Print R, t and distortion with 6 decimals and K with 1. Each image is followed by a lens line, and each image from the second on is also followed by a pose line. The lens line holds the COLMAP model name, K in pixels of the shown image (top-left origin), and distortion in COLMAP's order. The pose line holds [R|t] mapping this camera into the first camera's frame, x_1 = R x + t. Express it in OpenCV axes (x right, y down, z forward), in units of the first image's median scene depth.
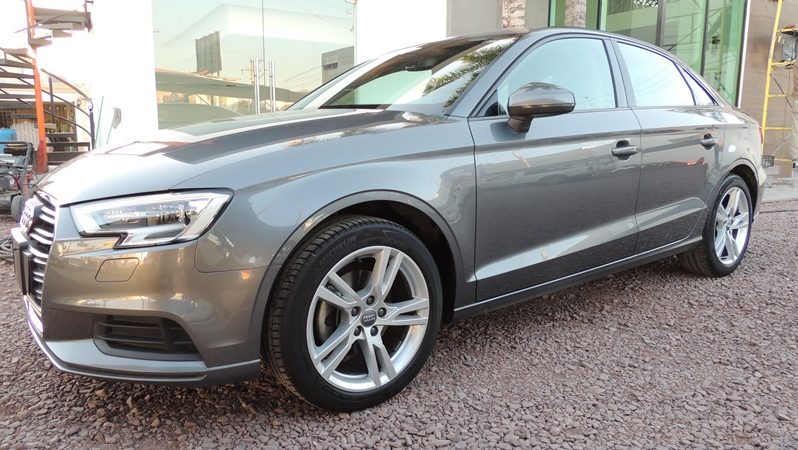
lens RADIAL K [[573.4, 0, 399.0], [0, 573.4, 225.0], [0, 0, 1]] dist [-0.019097, -0.000210]
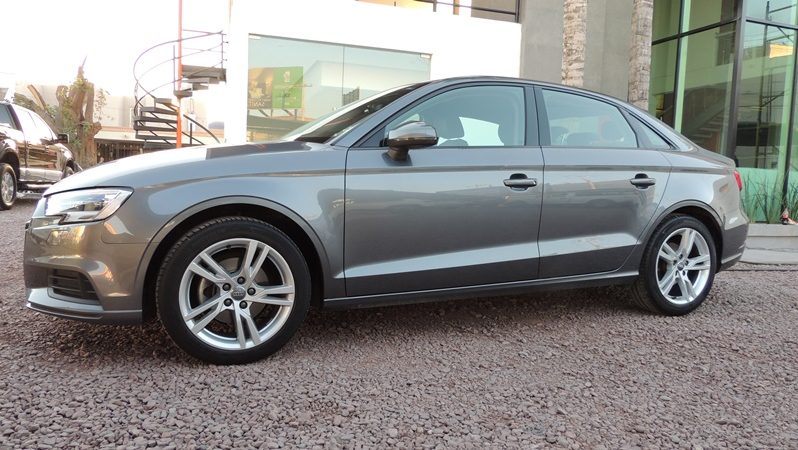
lens RADIAL K [[573.4, 0, 399.0], [0, 573.4, 225.0], [0, 0, 1]] dist [-0.019097, -0.000210]
pose [[0.971216, 0.051411, -0.232587, 0.580716], [-0.071330, 0.994394, -0.078052, 0.079280], [0.227270, 0.092396, 0.969439, -0.192733]]
